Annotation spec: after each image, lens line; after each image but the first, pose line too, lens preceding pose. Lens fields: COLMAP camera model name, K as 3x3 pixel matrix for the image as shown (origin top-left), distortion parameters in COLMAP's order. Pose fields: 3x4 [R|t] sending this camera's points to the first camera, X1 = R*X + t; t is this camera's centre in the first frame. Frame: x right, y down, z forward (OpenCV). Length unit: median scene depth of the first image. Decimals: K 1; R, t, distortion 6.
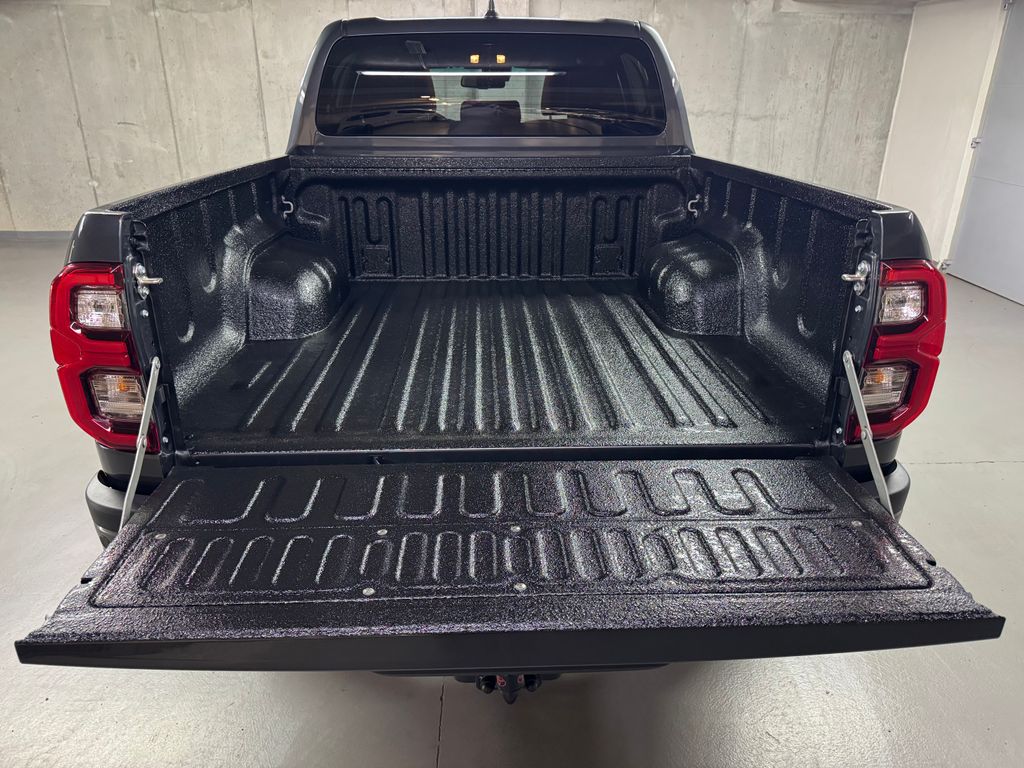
lens RADIAL K [[730.0, 0, 512.0], [0, 730.0, 384.0], [0, 0, 1]] dist [0.006596, -0.002683]
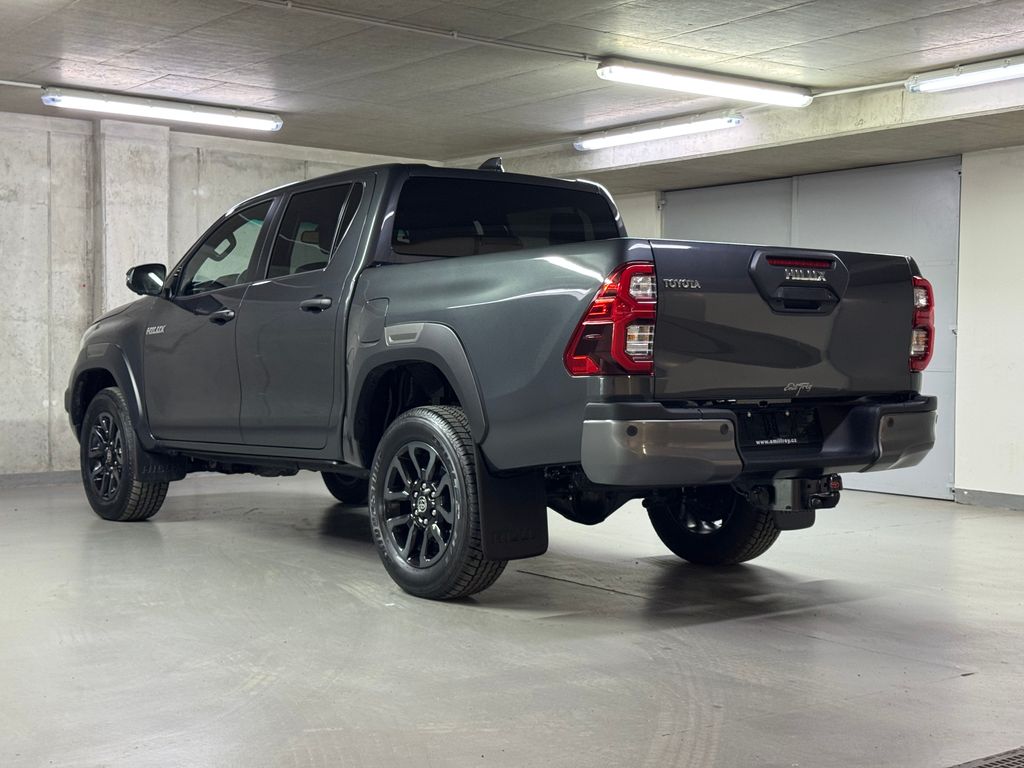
lens RADIAL K [[1425.3, 0, 512.0], [0, 1425.3, 384.0], [0, 0, 1]] dist [0.146091, -0.101128]
pose [[0.813297, -0.014602, 0.581666, -0.553267], [0.221061, 0.932479, -0.285683, 0.204565], [-0.538220, 0.360929, 0.761610, -0.277556]]
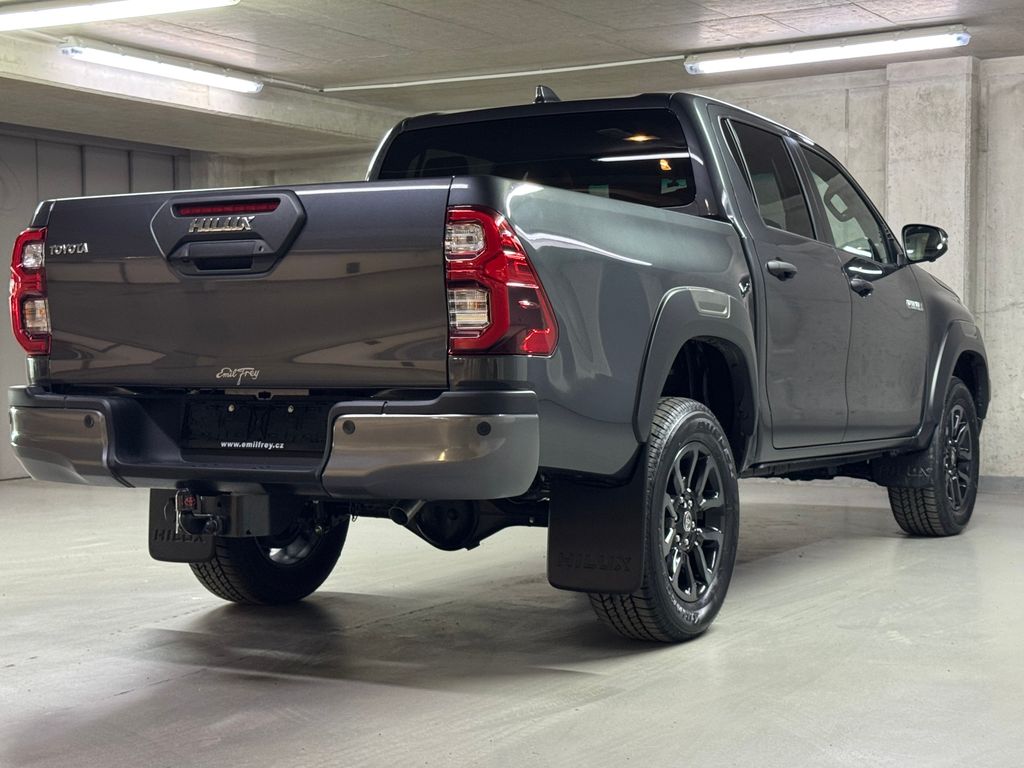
lens RADIAL K [[1656.2, 0, 512.0], [0, 1656.2, 384.0], [0, 0, 1]] dist [0.163944, -0.079584]
pose [[0.847229, 0.002686, -0.531222, 0.439269], [-0.192532, 0.933553, -0.302341, 0.206111], [0.495111, 0.358429, 0.791450, -0.250063]]
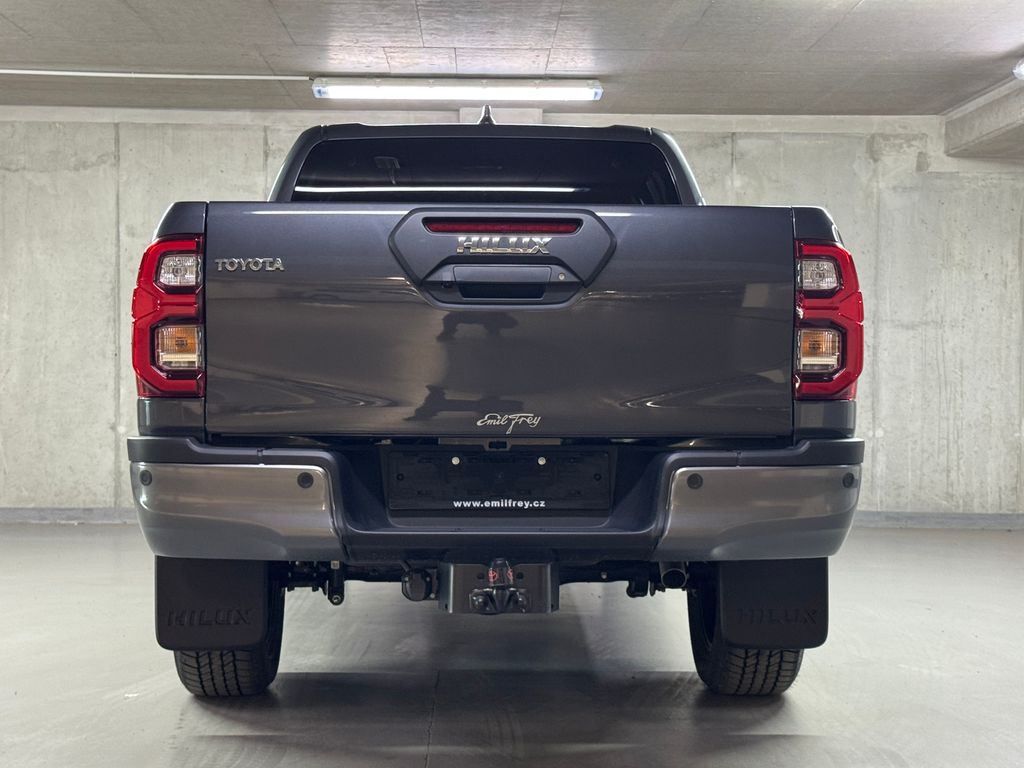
lens RADIAL K [[1656.2, 0, 512.0], [0, 1656.2, 384.0], [0, 0, 1]] dist [0.163944, -0.079584]
pose [[0.999977, -0.000026, -0.006784, 0.006631], [-0.002521, 0.926977, -0.375110, 0.222309], [0.006298, 0.375118, 0.926956, -0.306703]]
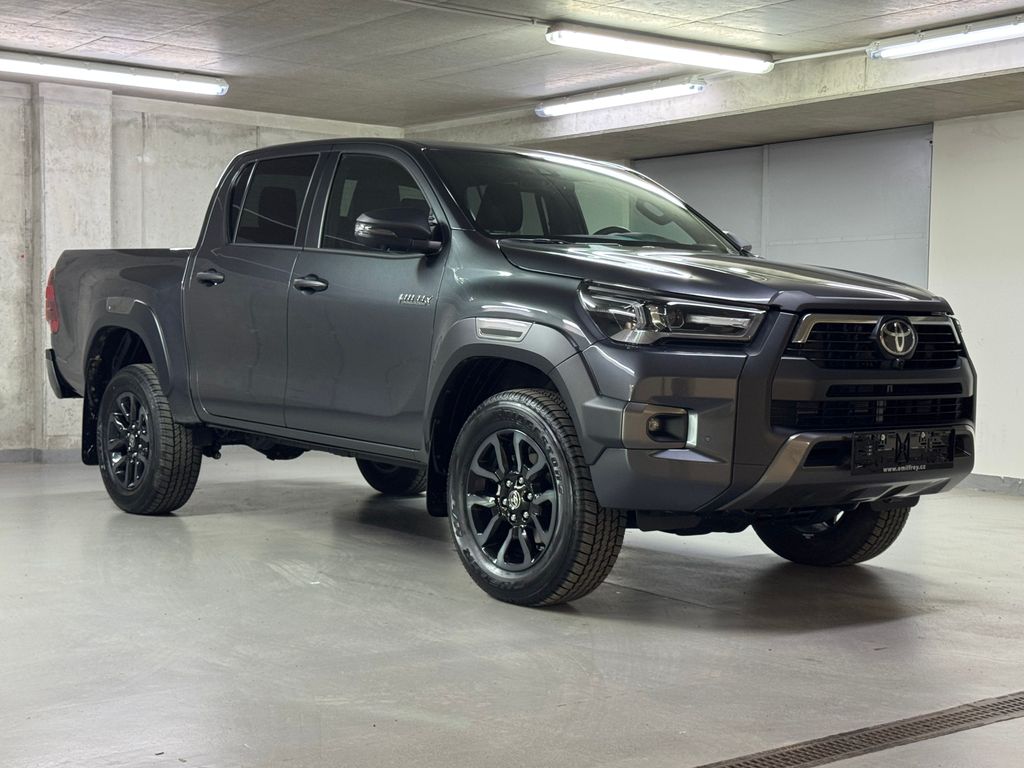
lens RADIAL K [[1512.0, 0, 512.0], [0, 1512.0, 384.0], [0, 0, 1]] dist [0.167812, -0.220588]
pose [[0.810396, -0.021352, 0.585493, -0.544000], [0.220746, 0.936817, -0.271376, 0.222743], [-0.542706, 0.349167, 0.763906, -0.318238]]
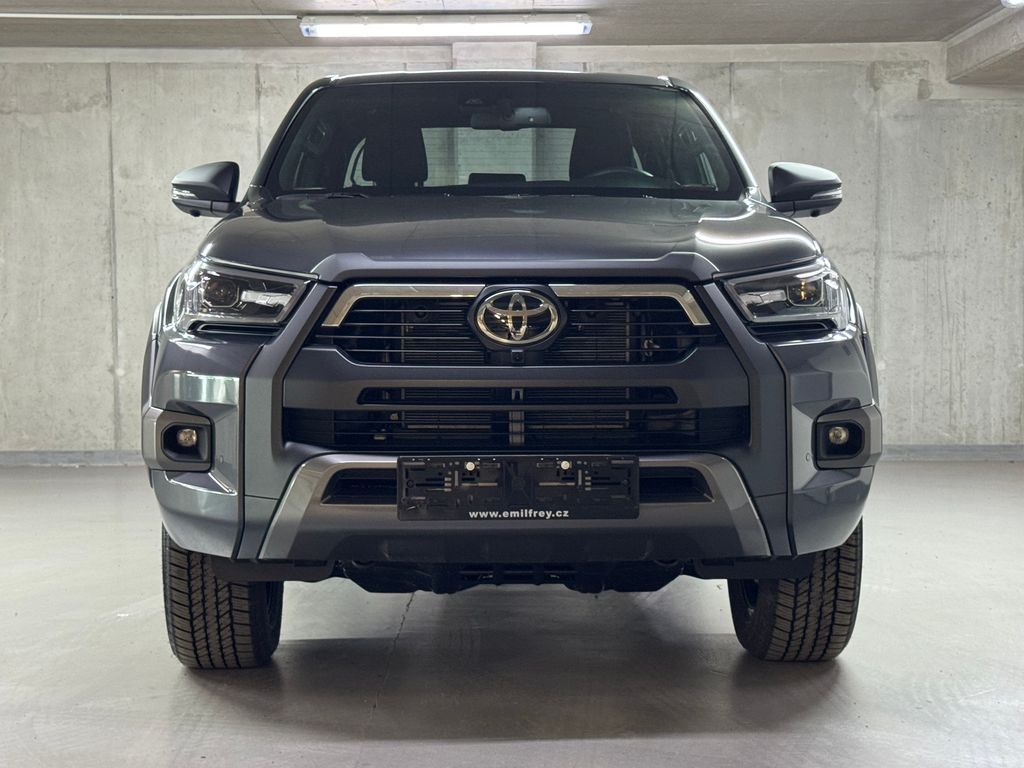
lens RADIAL K [[1770.7, 0, 512.0], [0, 1770.7, 384.0], [0, 0, 1]] dist [0.148755, 0.026477]
pose [[0.999576, -0.012688, -0.026201, 0.038673], [0.002934, 0.939347, -0.342957, 0.257513], [0.028963, 0.342734, 0.938986, -0.390025]]
